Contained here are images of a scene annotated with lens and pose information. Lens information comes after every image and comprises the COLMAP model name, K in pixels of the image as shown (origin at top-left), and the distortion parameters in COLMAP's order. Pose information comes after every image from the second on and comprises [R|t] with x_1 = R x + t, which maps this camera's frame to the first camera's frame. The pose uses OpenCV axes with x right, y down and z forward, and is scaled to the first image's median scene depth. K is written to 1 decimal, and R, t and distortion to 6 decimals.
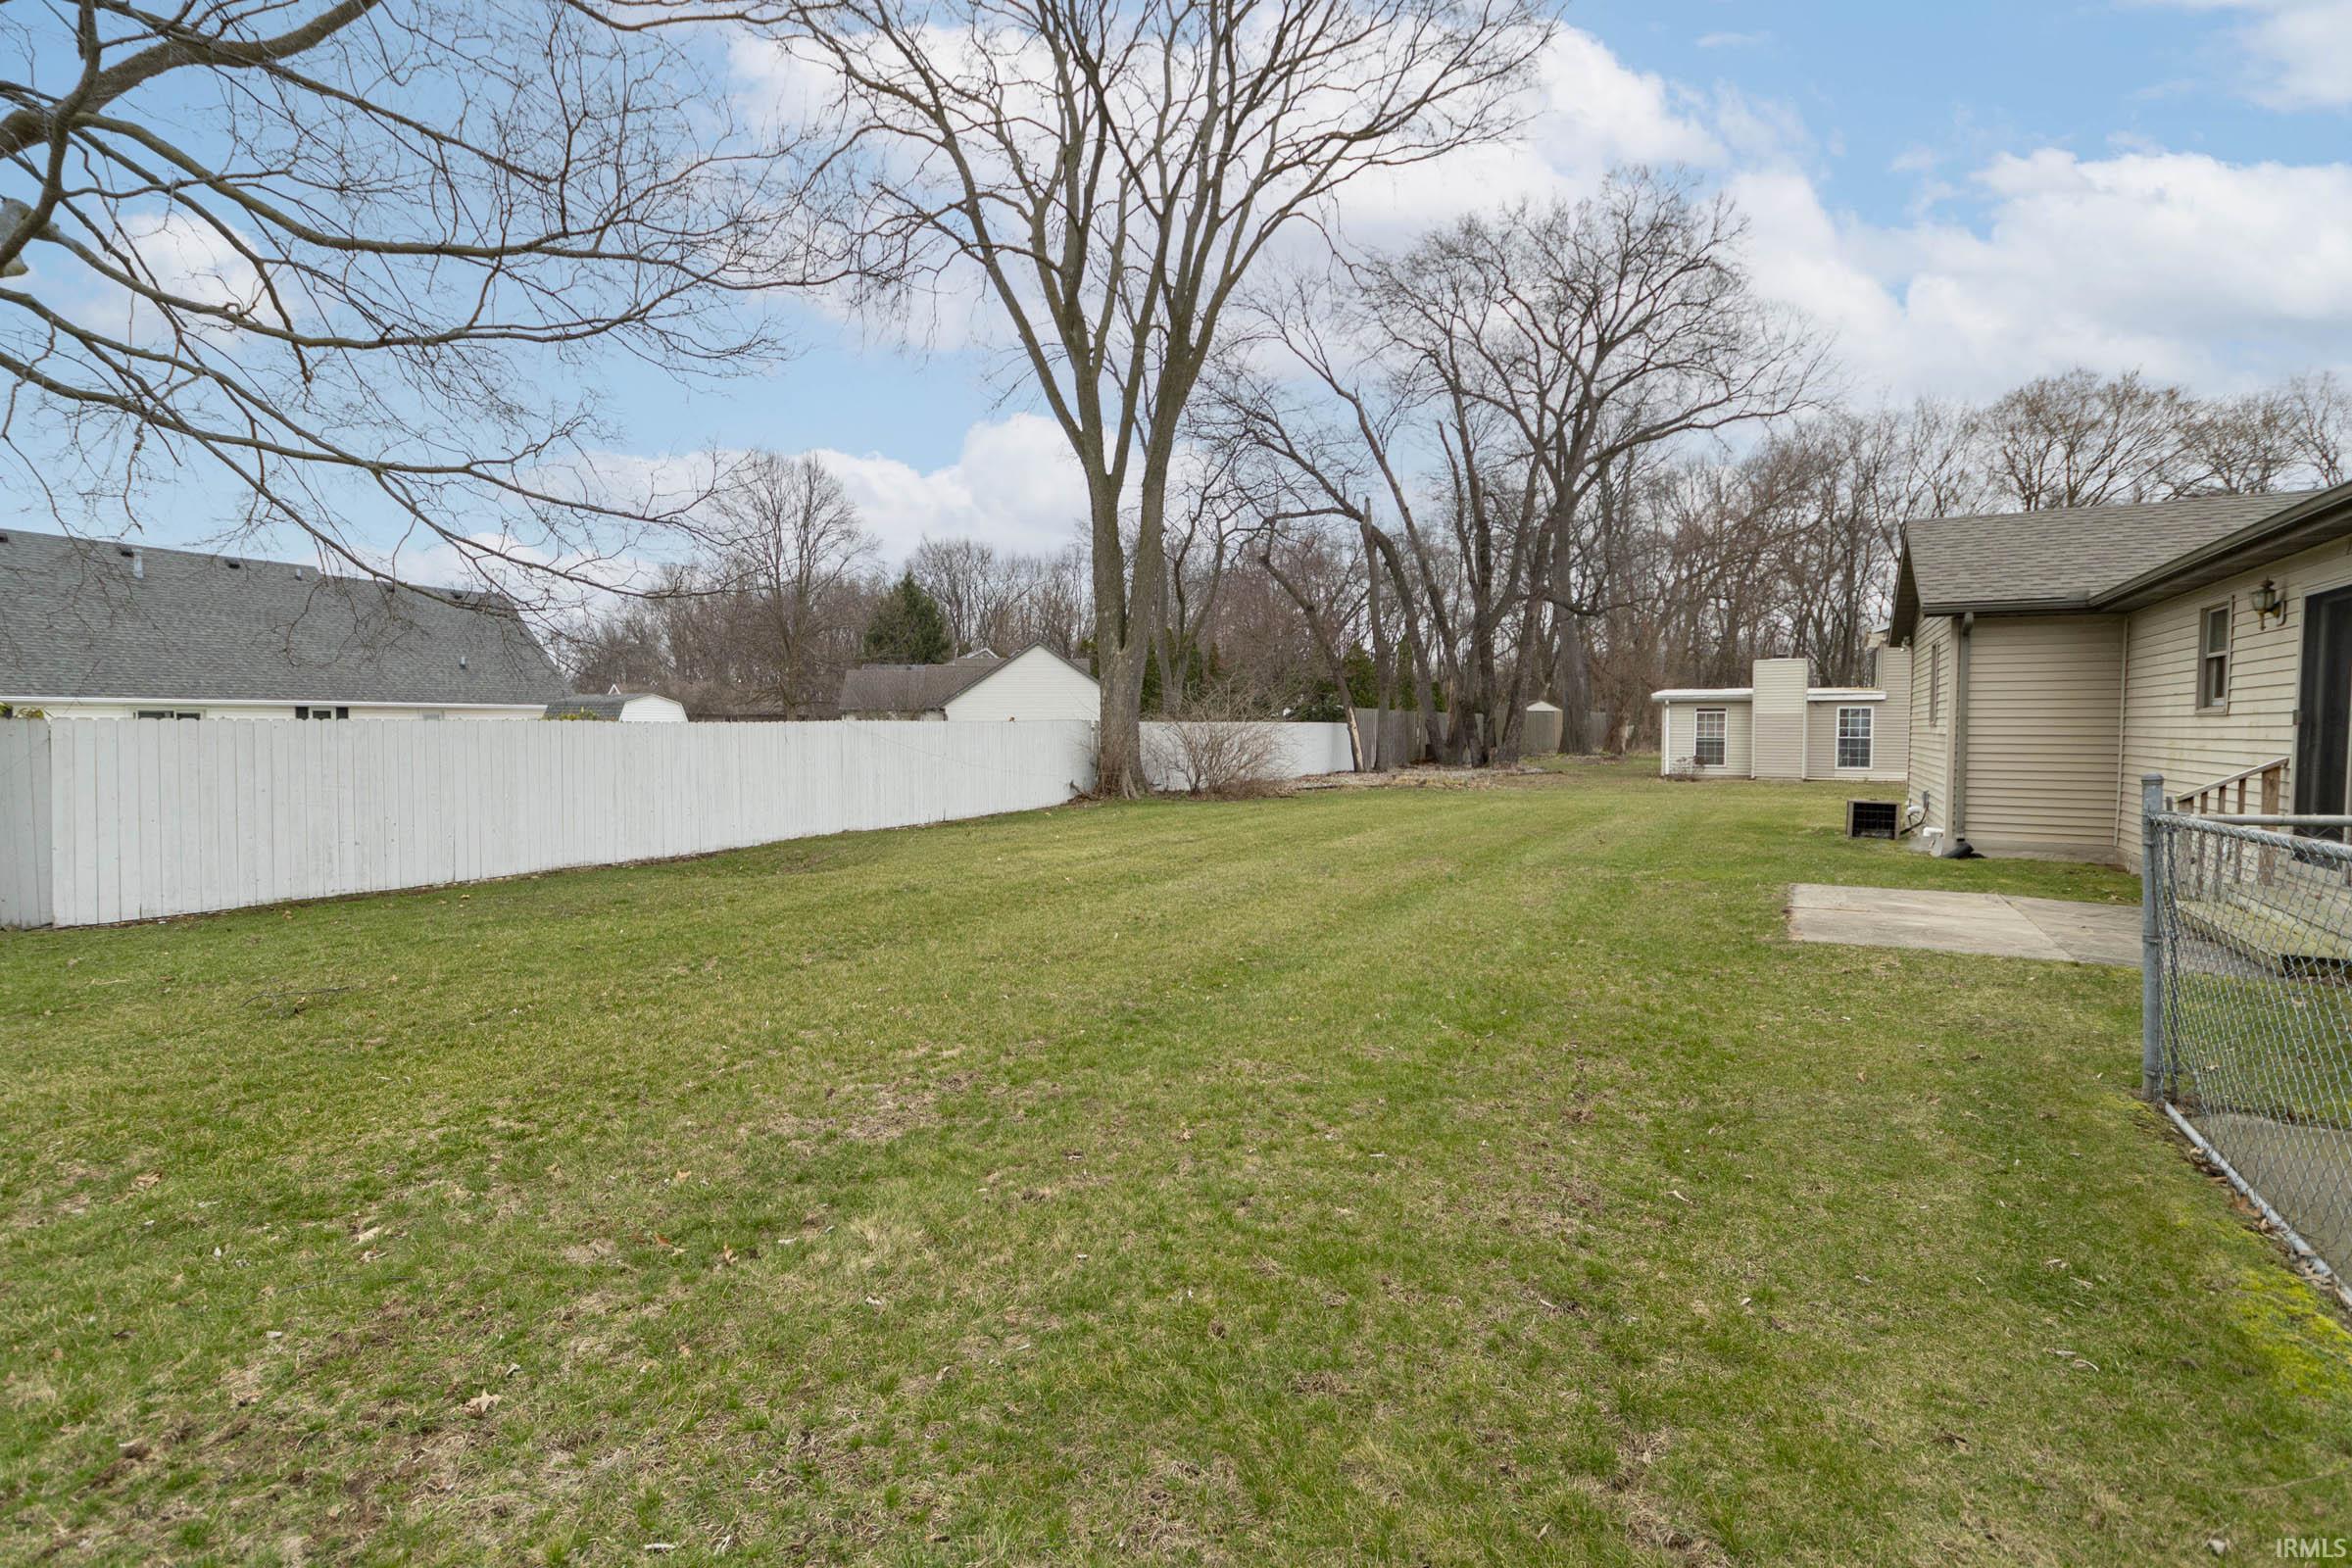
lens RADIAL K [[1045.7, 0, 1161.0], [0, 1045.7, 769.5], [0, 0, 1]] dist [-0.000048, 0.001997]
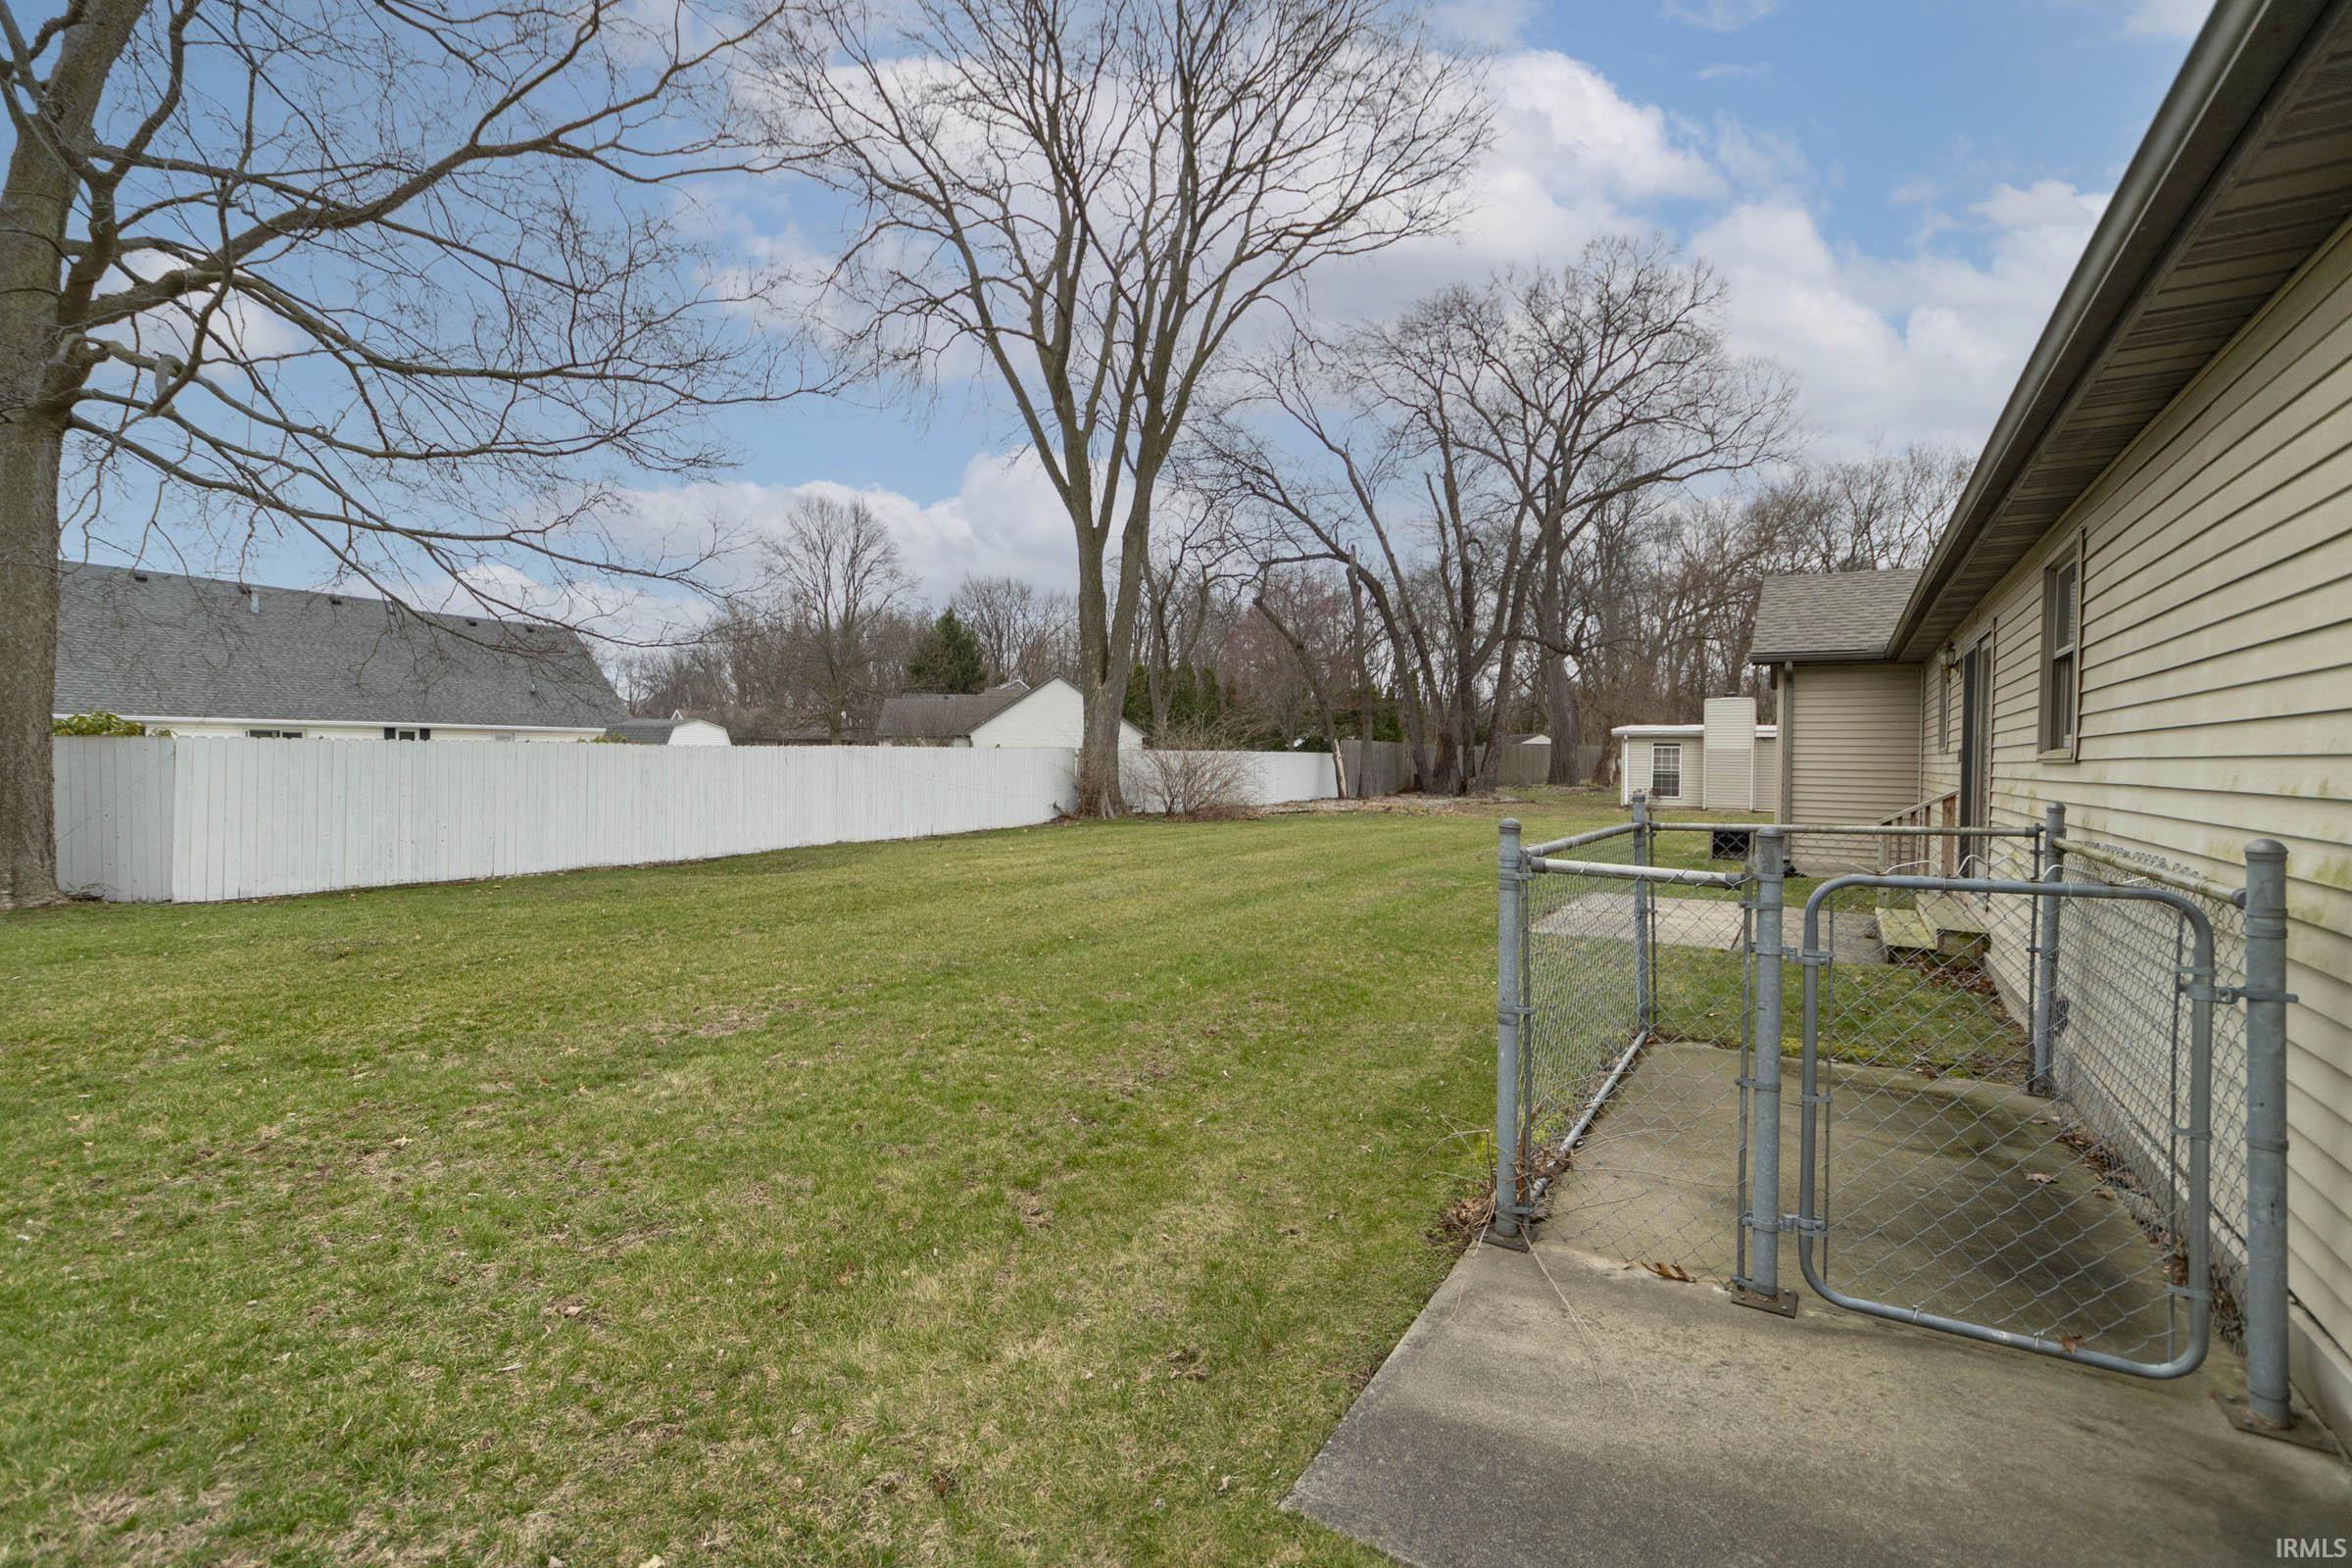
lens RADIAL K [[1045.7, 0, 1193.9], [0, 1045.7, 768.1], [0, 0, 1]] dist [-0.000048, 0.001997]
pose [[0.999028, 0.011720, -0.042492, 0.110140], [-0.012941, 0.999508, -0.028567, 0.004512], [0.042136, 0.029089, 0.998688, -0.104034]]
